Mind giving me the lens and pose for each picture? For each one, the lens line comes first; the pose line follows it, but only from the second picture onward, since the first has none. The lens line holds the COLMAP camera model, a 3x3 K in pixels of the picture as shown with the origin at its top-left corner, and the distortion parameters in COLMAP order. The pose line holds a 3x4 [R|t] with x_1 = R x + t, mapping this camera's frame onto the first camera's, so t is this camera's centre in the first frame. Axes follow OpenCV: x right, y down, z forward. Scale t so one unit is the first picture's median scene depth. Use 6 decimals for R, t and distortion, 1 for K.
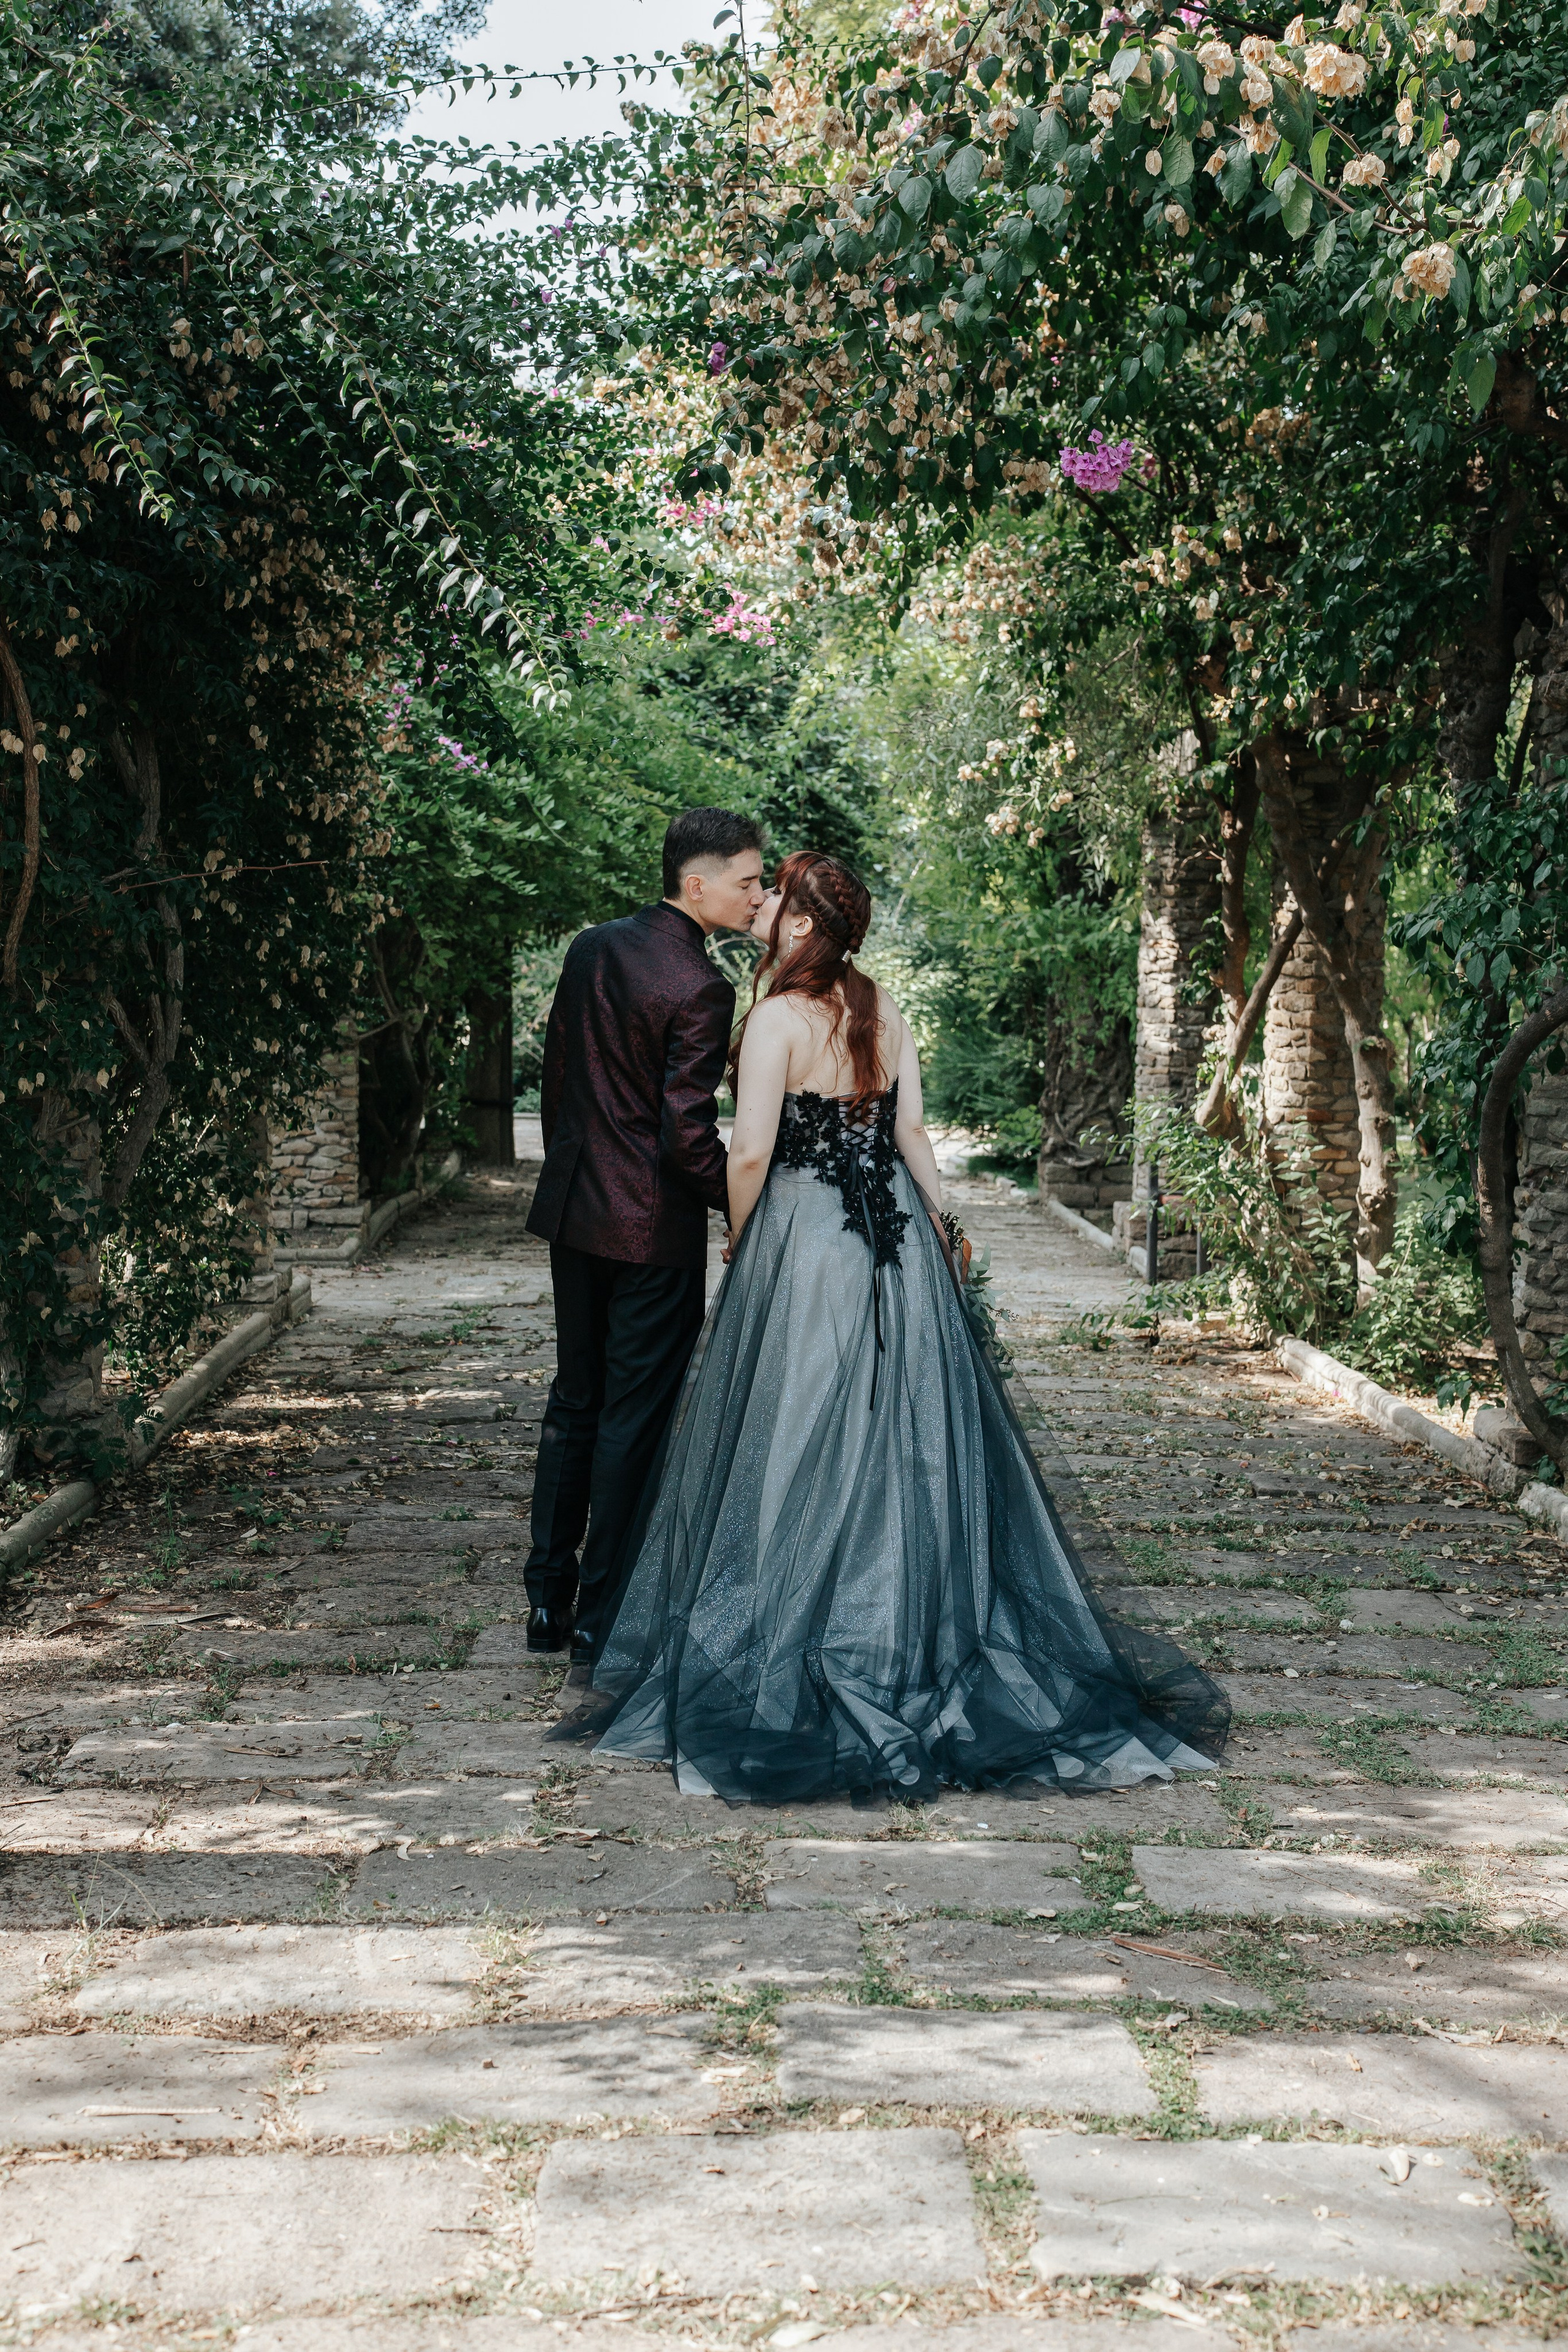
lens RADIAL K [[3270.6, 0, 784.0], [0, 3270.6, 1176.0], [0, 0, 1]] dist [0.012344, -0.053522]
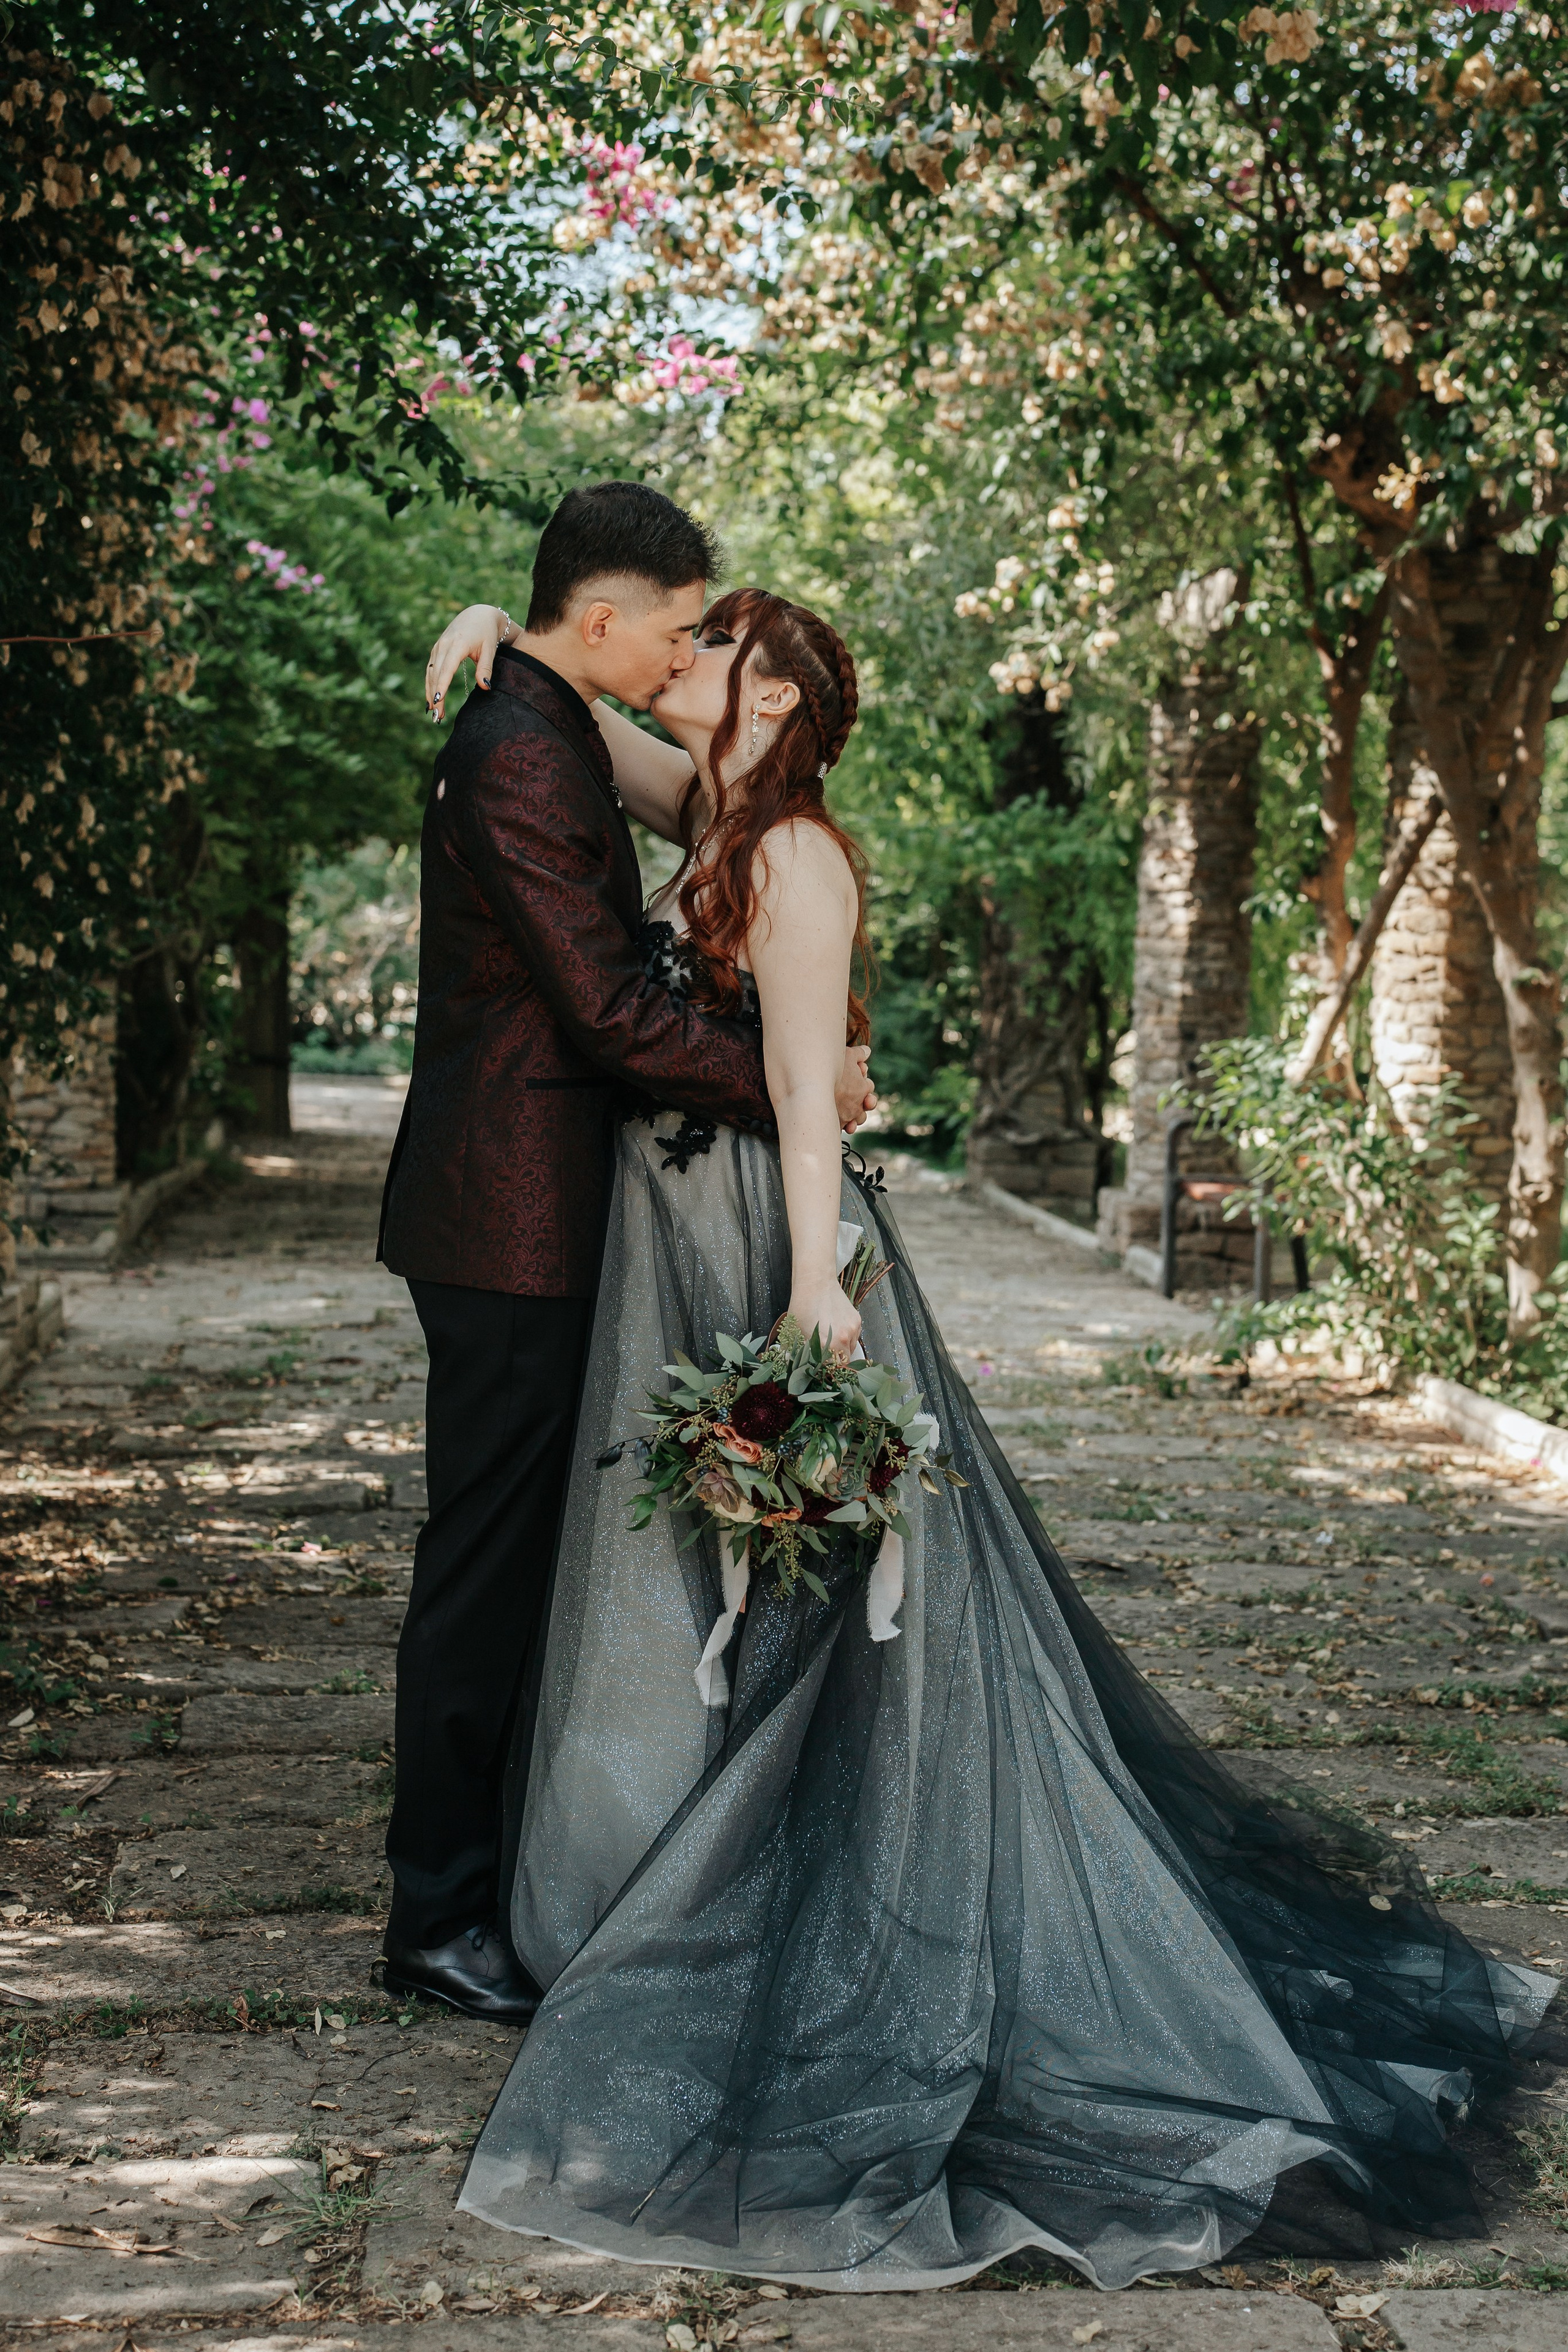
lens RADIAL K [[3610.6, 0, 801.2], [0, 3610.6, 1234.3], [0, 0, 1]] dist [0.018579, -0.019265]
pose [[0.997214, 0.004904, 0.074428, -0.043888], [-0.006543, 0.999741, 0.021799, 0.000491], [-0.074302, -0.022225, 0.996988, 0.198355]]
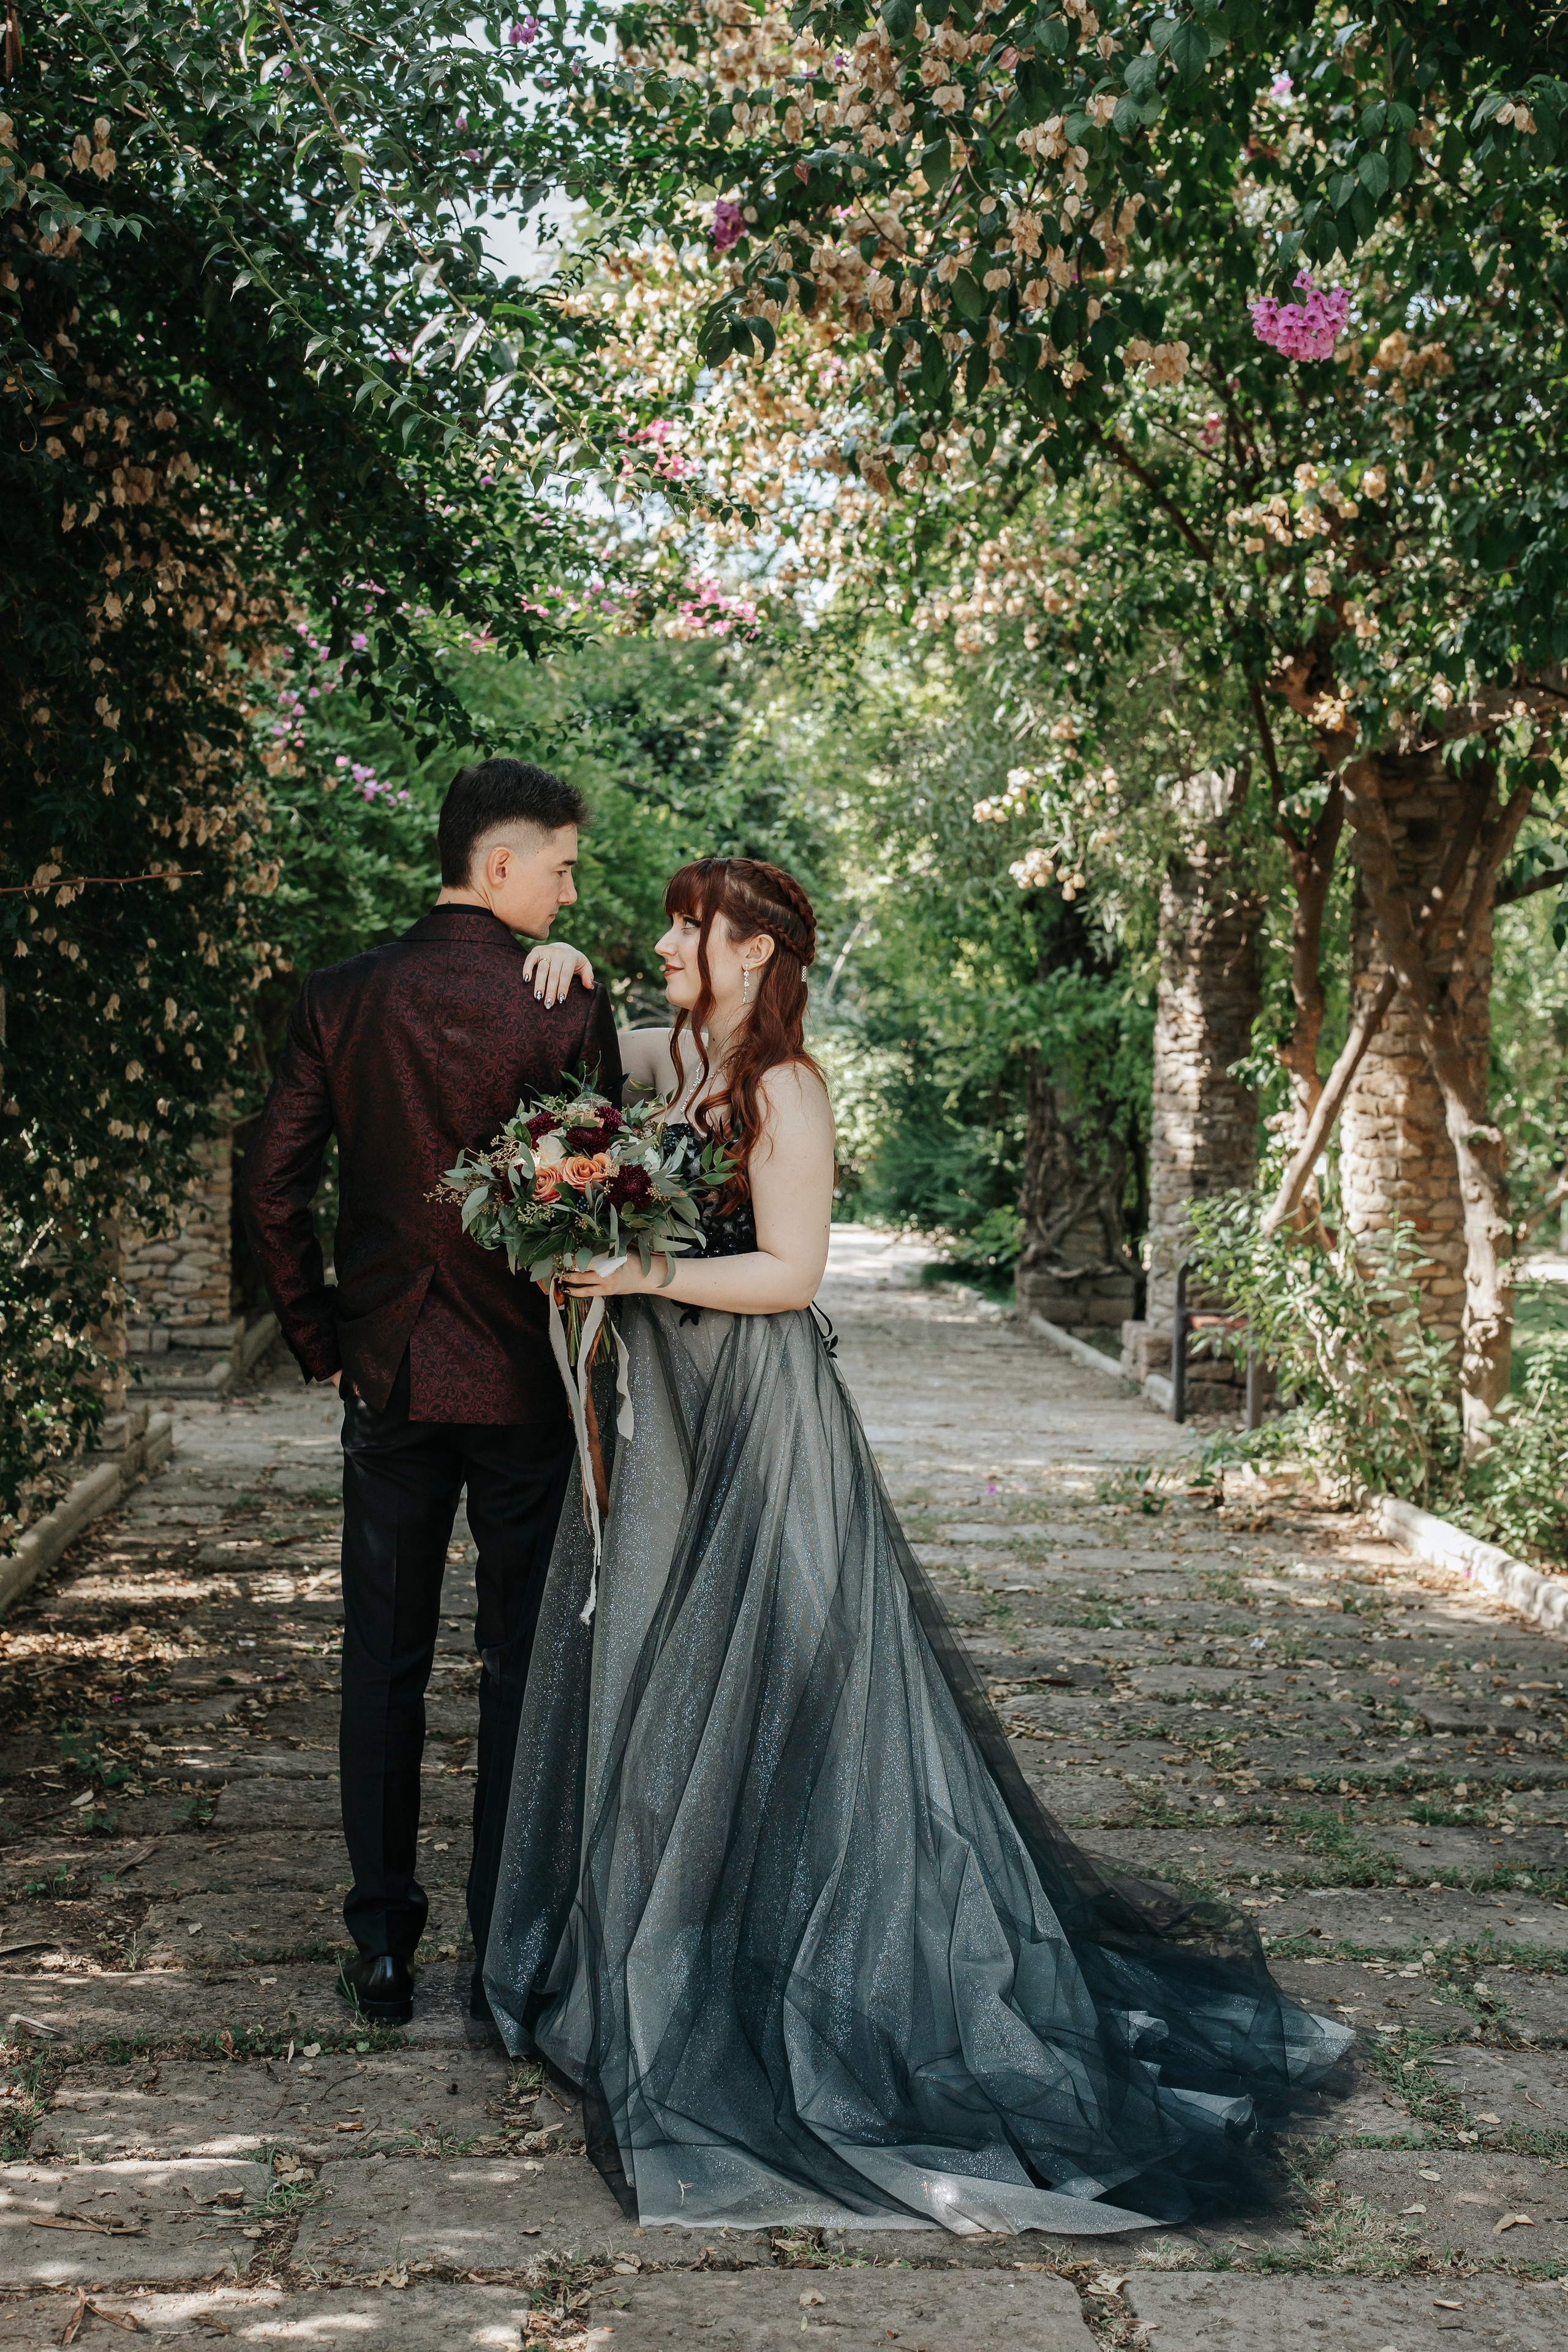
lens RADIAL K [[3405.5, 0, 784.0], [0, 3405.5, 1176.0], [0, 0, 1]] dist [0.024596, -0.117973]
pose [[0.999442, 0.004336, 0.033124, -0.022024], [-0.003358, 0.999559, -0.029520, -0.004650], [-0.033237, 0.029393, 0.999015, 0.153915]]
